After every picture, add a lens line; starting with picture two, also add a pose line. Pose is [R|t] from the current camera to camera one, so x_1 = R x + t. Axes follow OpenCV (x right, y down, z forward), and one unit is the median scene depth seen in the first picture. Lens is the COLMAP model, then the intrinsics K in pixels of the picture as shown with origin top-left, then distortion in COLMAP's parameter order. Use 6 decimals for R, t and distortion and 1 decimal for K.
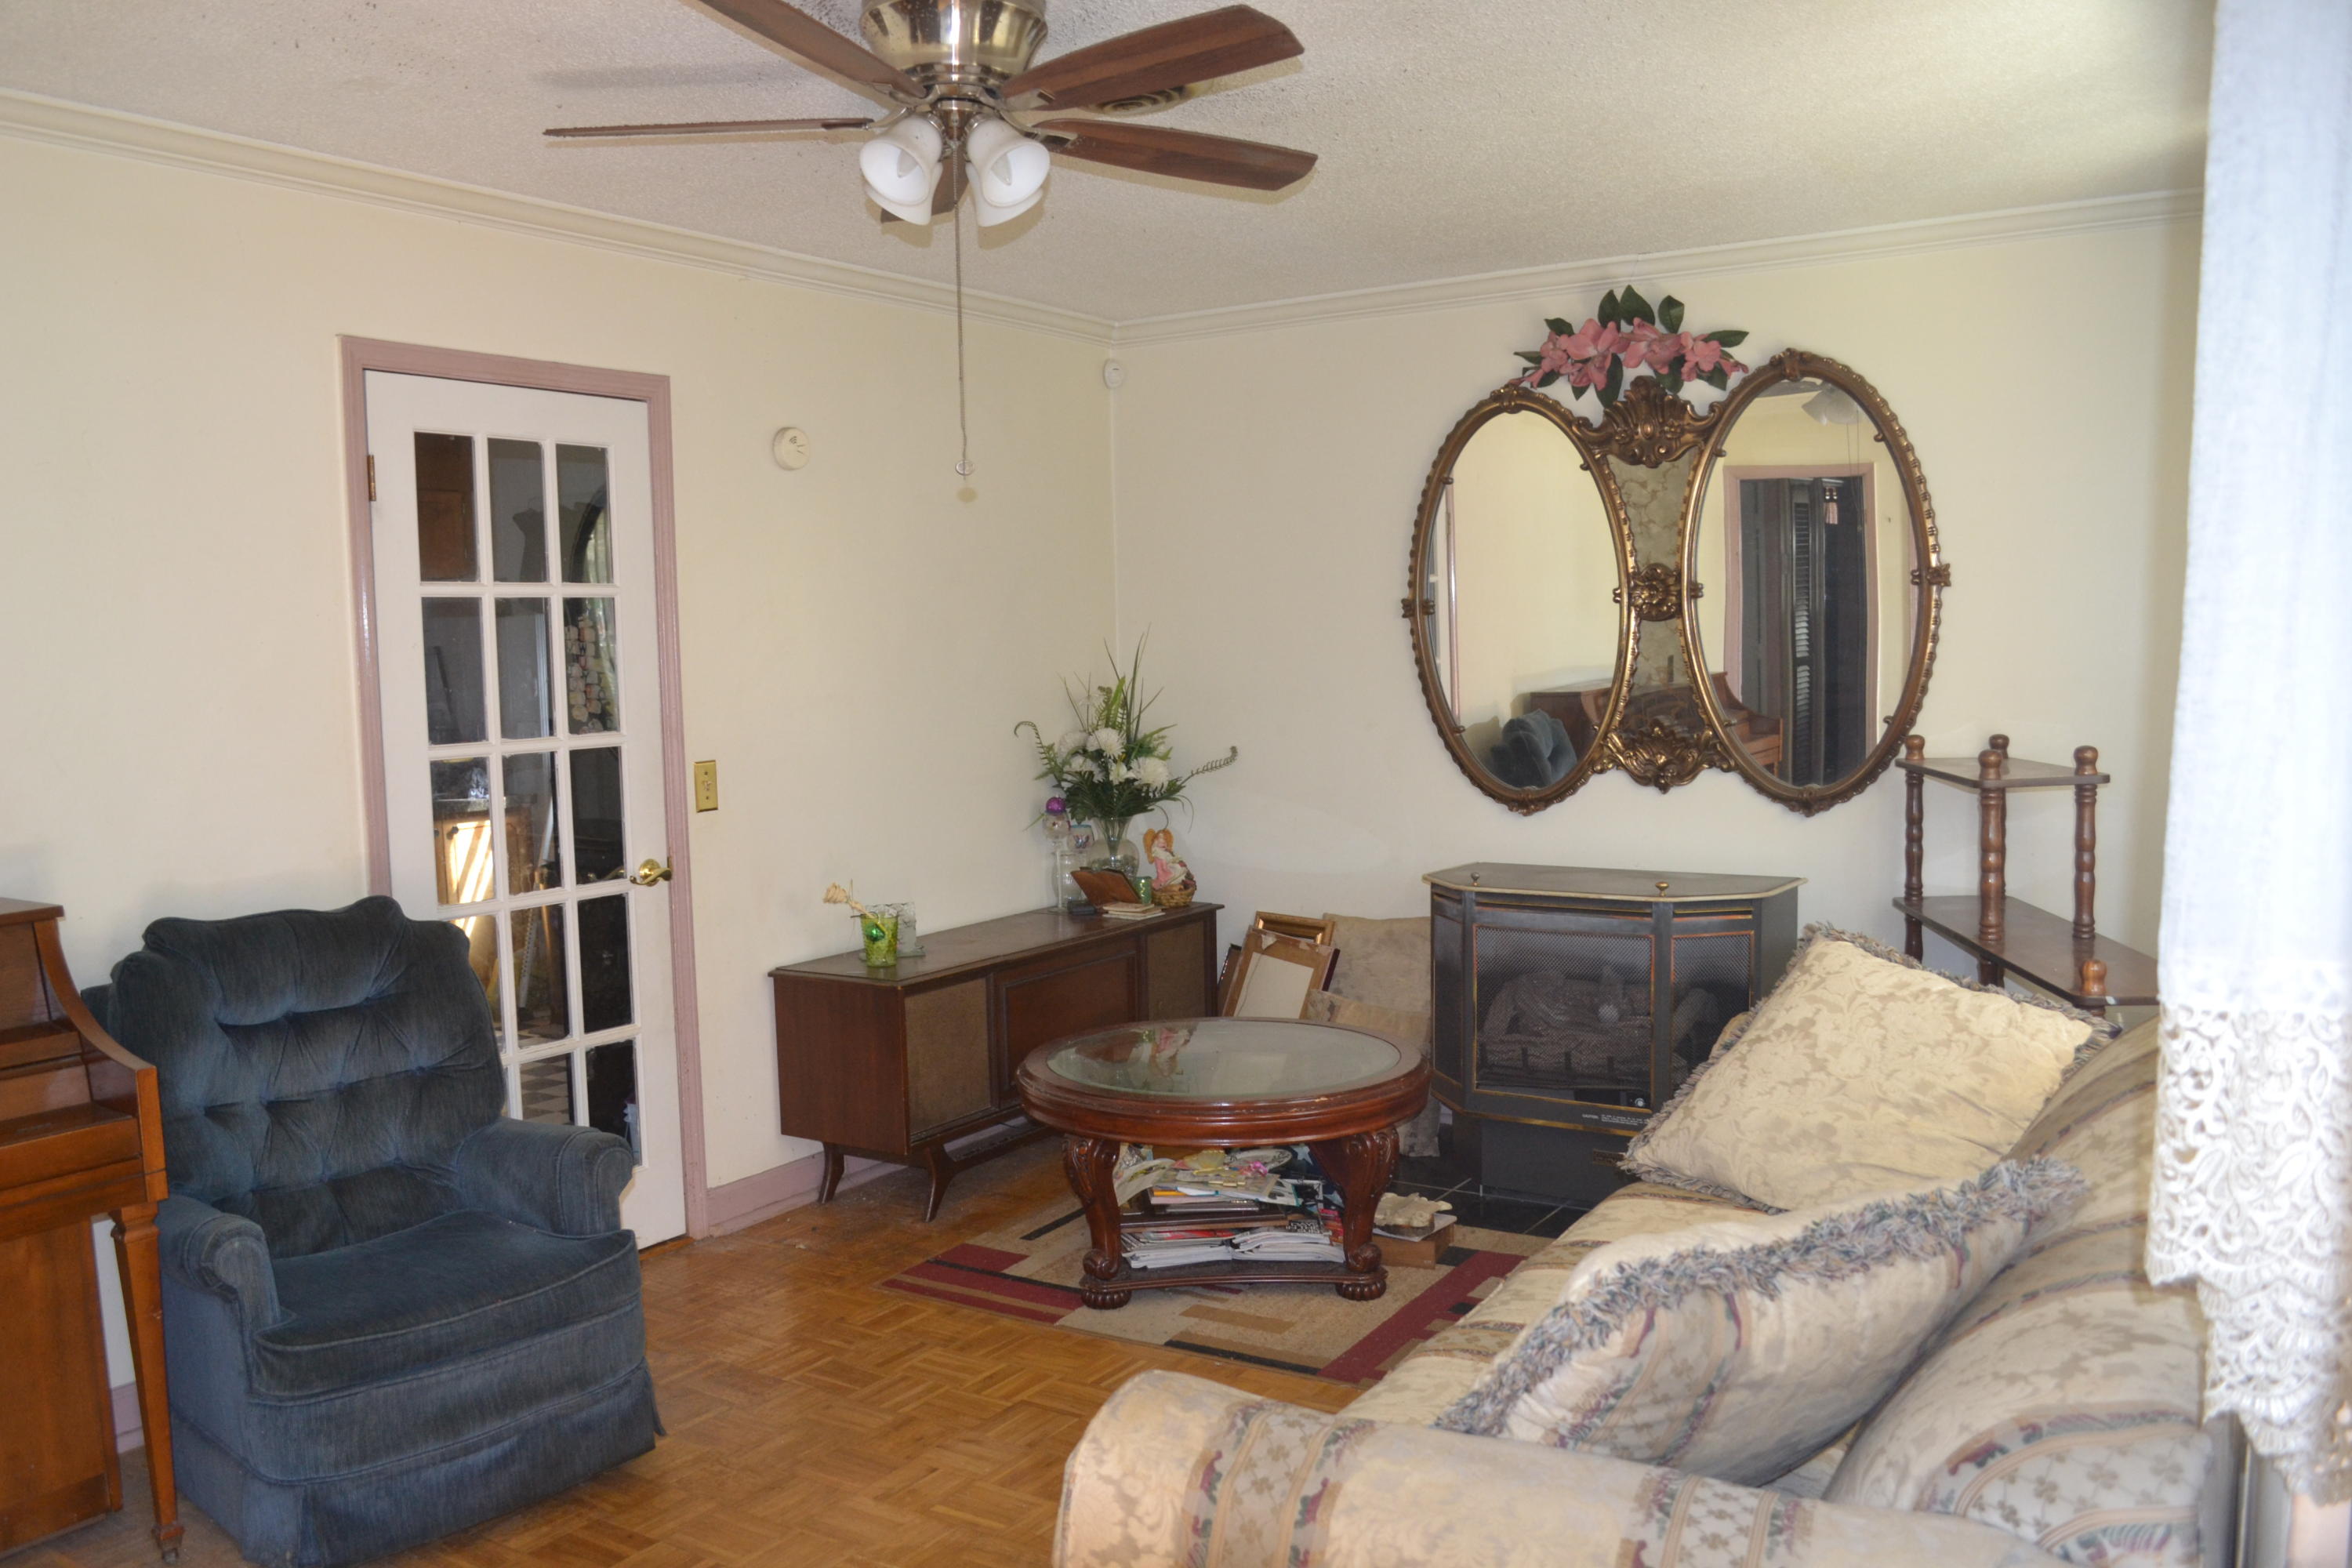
lens RADIAL K [[1933.7, 0, 1171.5], [0, 1933.7, 832.5], [0, 0, 1]] dist [-0.082628, 0.010235]
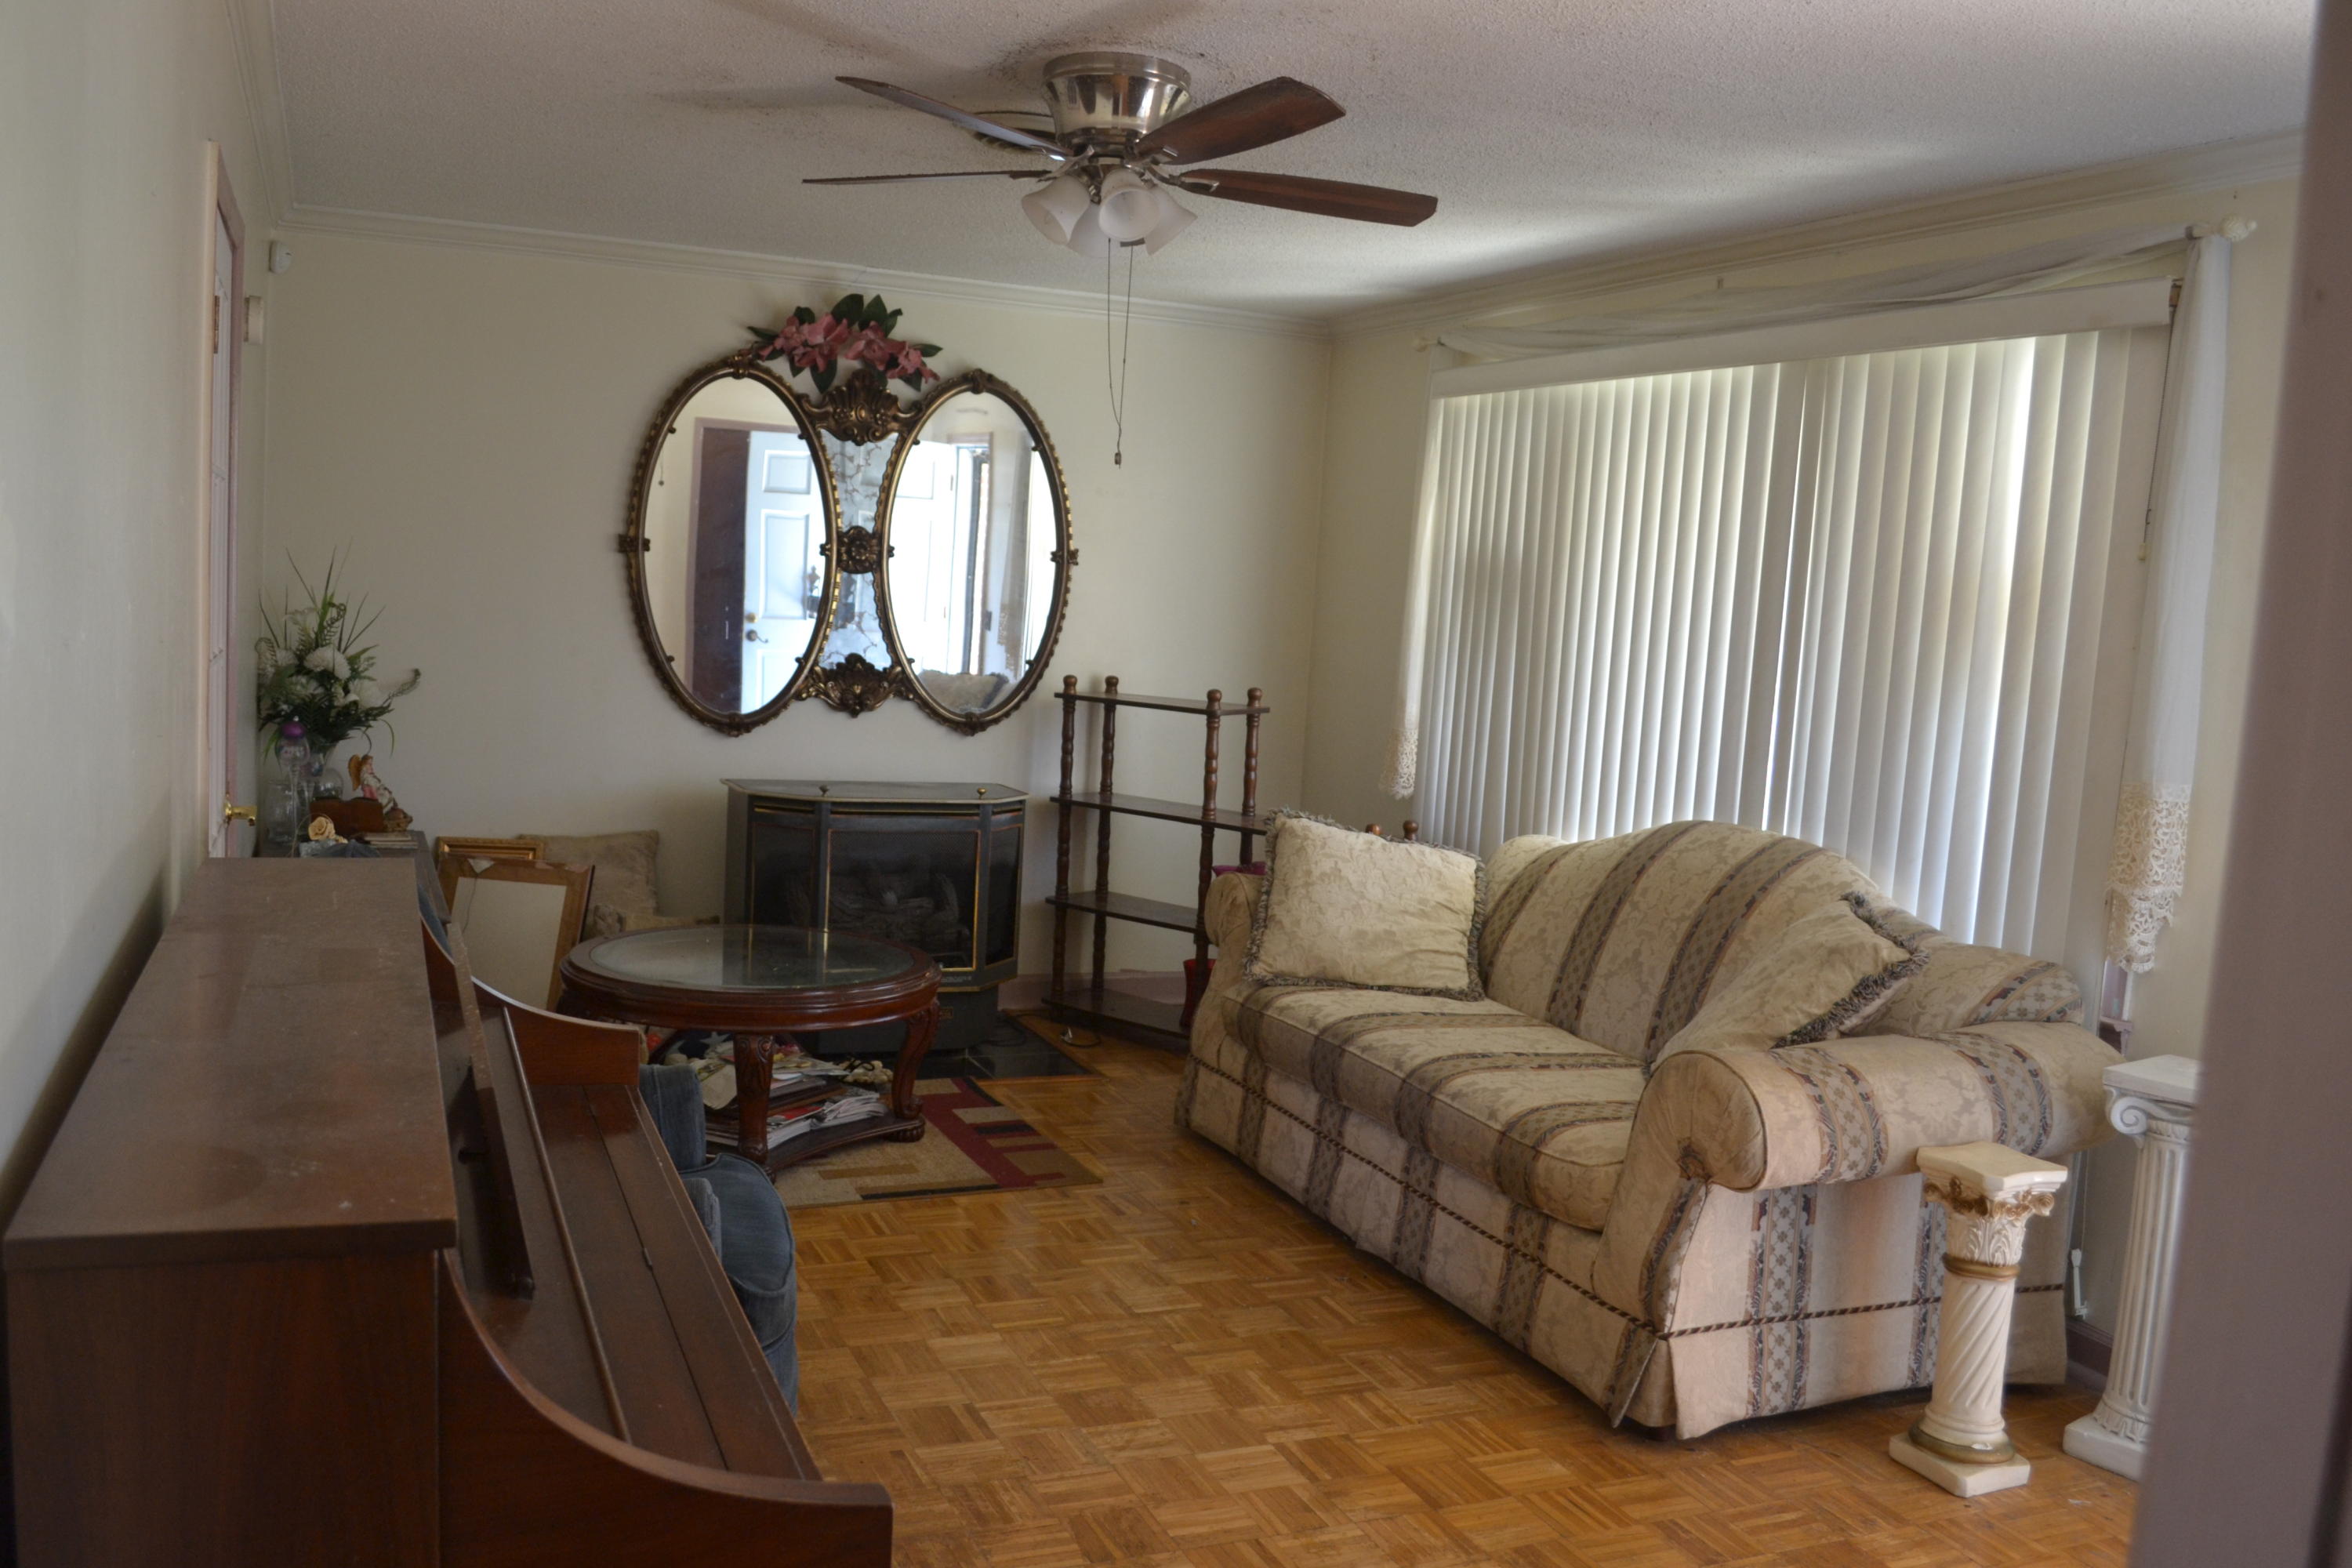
lens RADIAL K [[2022.9, 0, 1176.2], [0, 2022.9, 846.1], [0, 0, 1]] dist [-0.054889, 0.002362]
pose [[0.521506, -0.054078, 0.851532, -0.743366], [0.012002, 0.998356, 0.056051, -0.008692], [-0.853163, -0.019011, 0.521297, 0.171387]]
